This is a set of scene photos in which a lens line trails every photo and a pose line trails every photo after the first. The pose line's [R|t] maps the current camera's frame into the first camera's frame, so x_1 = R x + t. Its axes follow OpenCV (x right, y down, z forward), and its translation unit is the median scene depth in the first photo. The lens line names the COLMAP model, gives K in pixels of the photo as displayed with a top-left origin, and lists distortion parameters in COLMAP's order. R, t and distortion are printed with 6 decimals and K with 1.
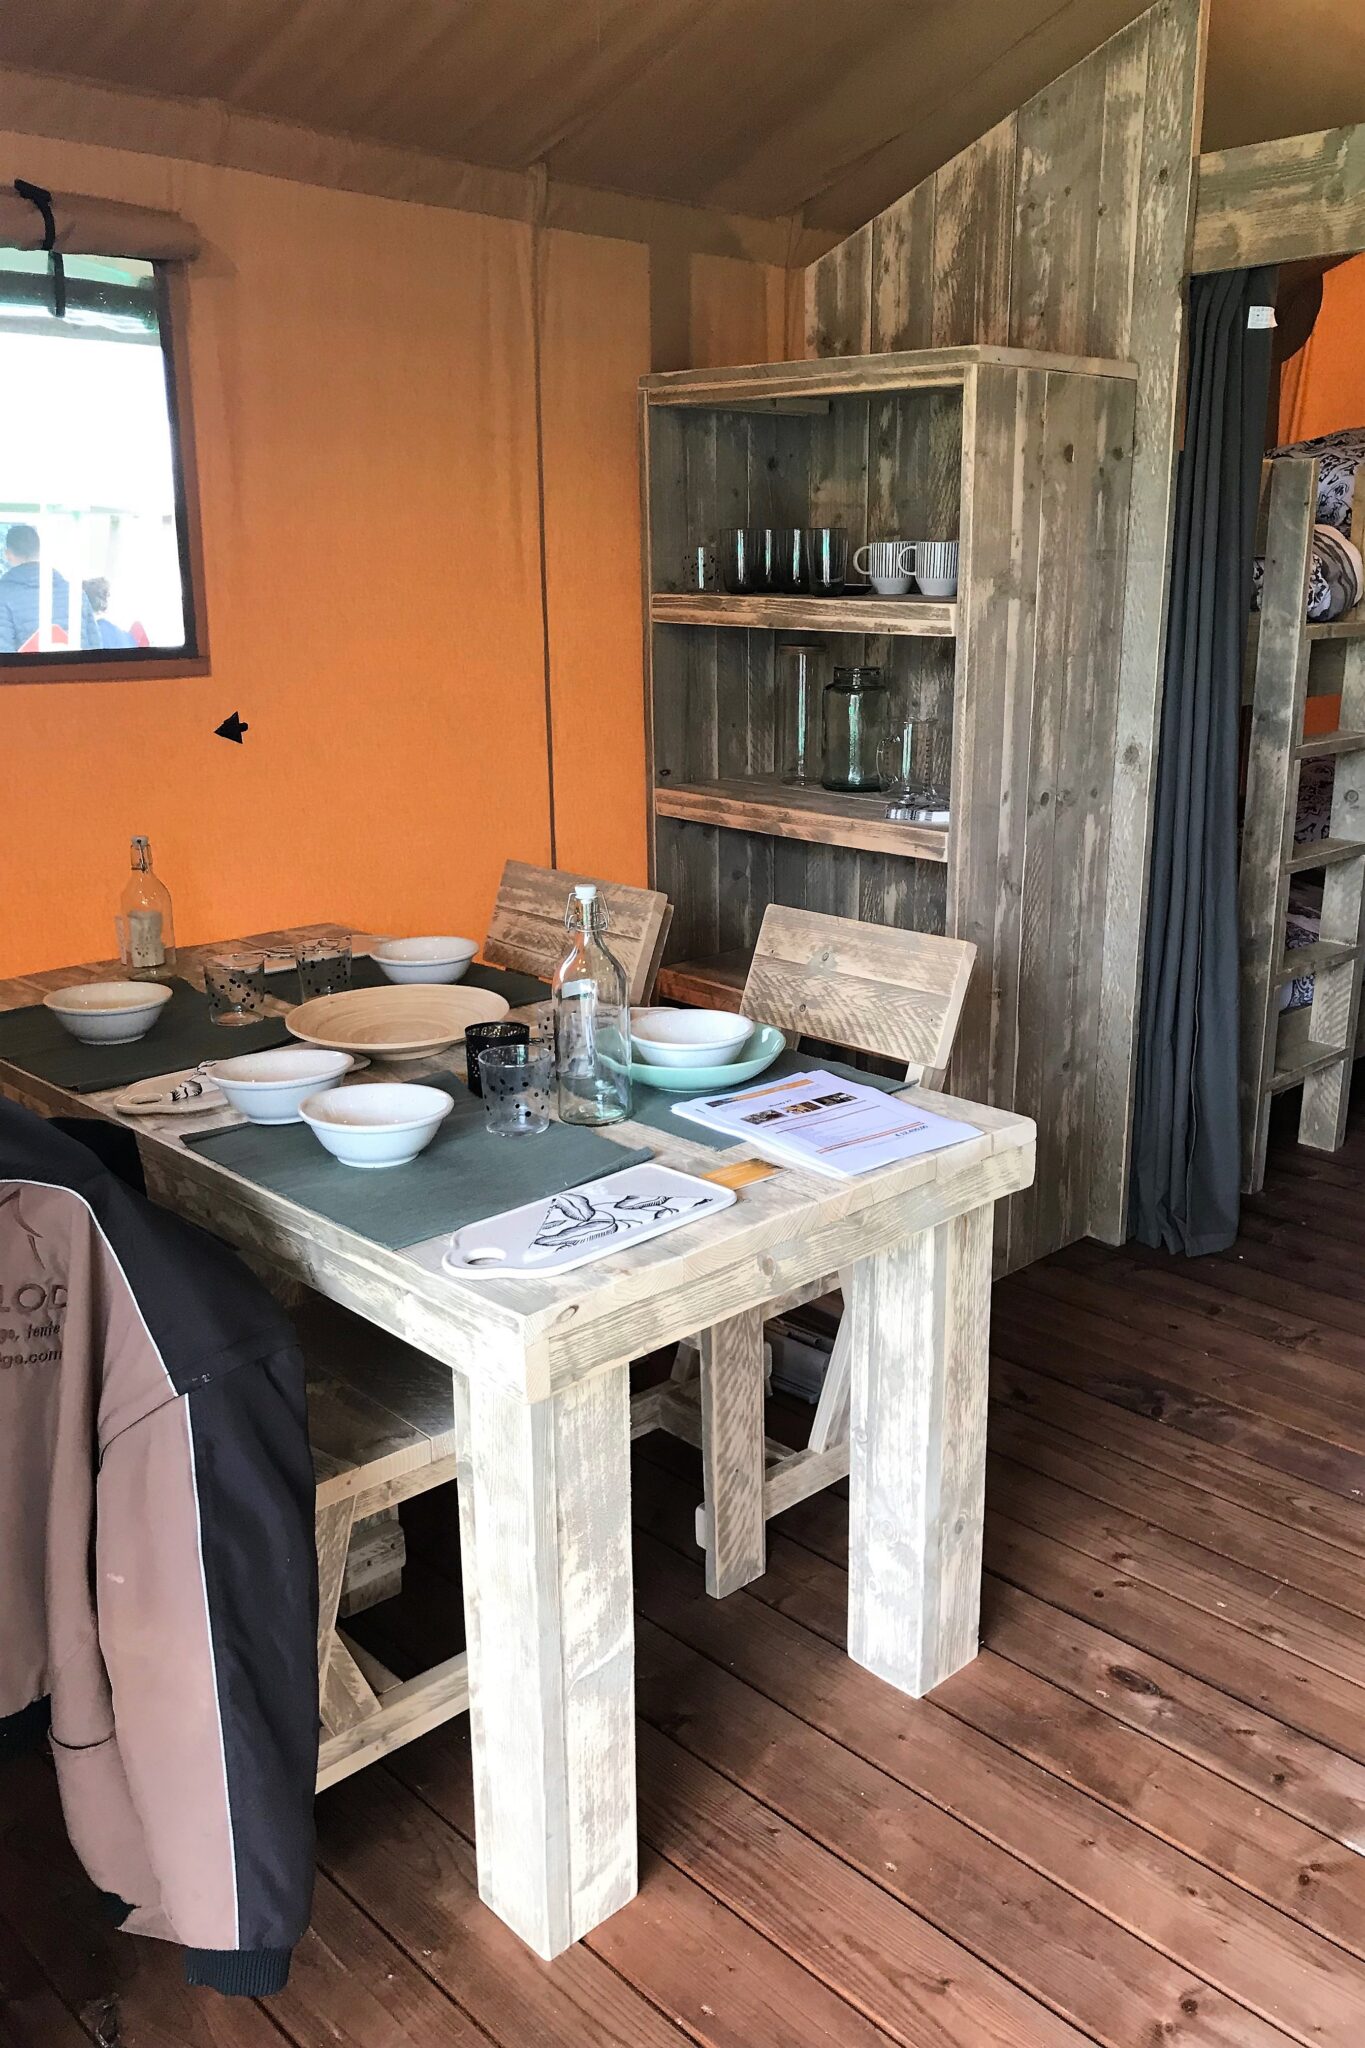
lens RADIAL K [[1725.3, 0, 699.8], [0, 1725.3, 1025.3], [0, 0, 1]] dist [-0.018615, 0.001415]
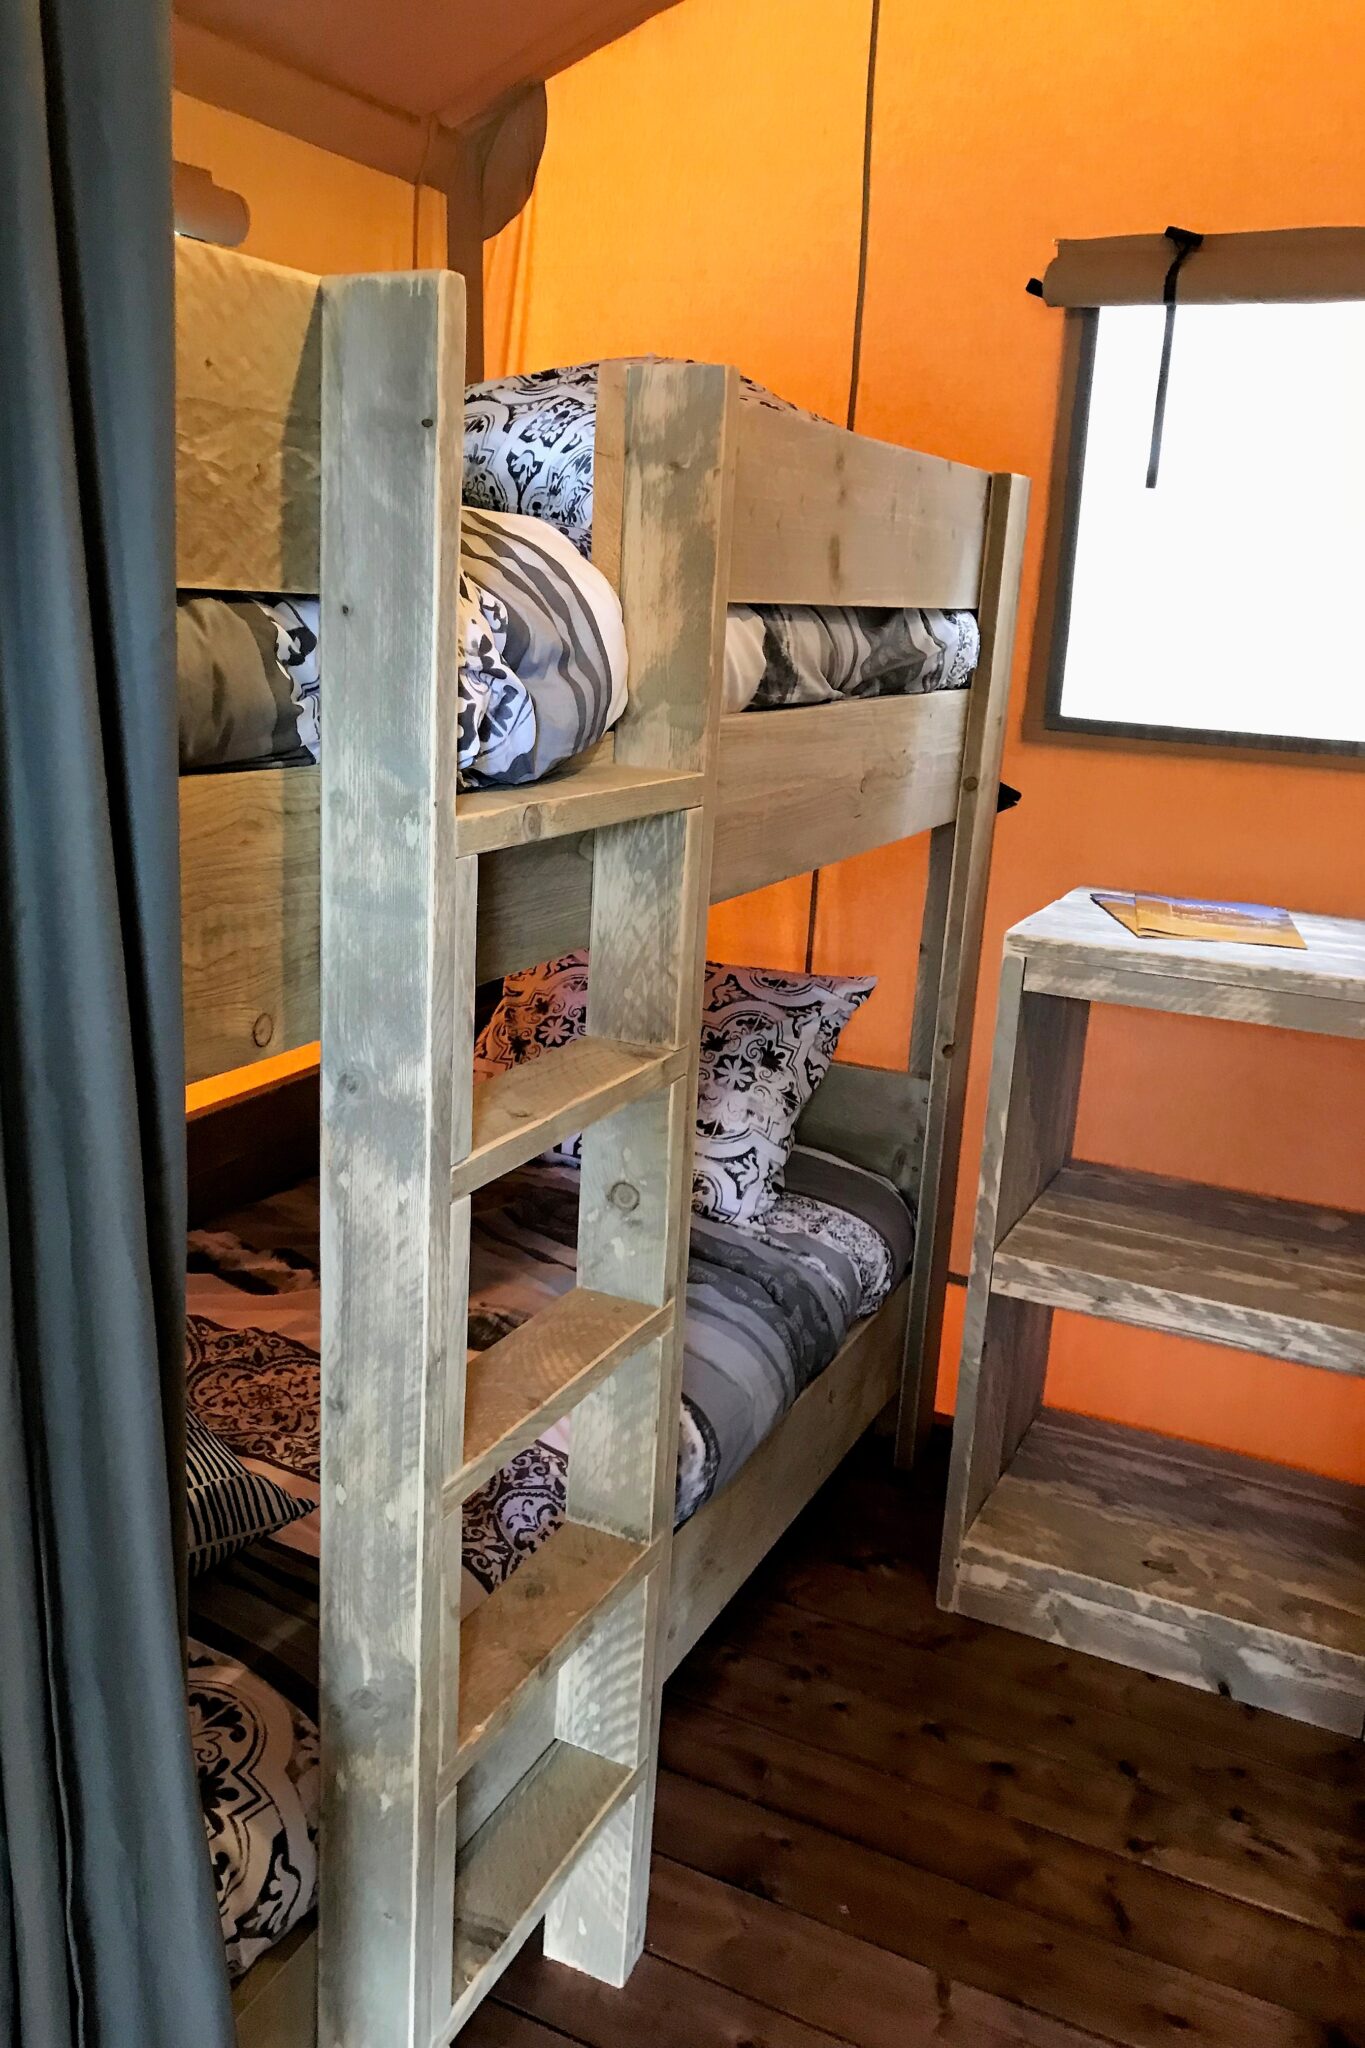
lens RADIAL K [[1725.3, 0, 674.7], [0, 1725.3, 1018.2], [0, 0, 1]] dist [-0.018615, 0.001415]
pose [[0.930891, -0.037038, 0.363415, 0.264440], [0.042766, 0.999055, -0.007724, -0.184786], [-0.362785, 0.022732, 0.931595, 0.667917]]
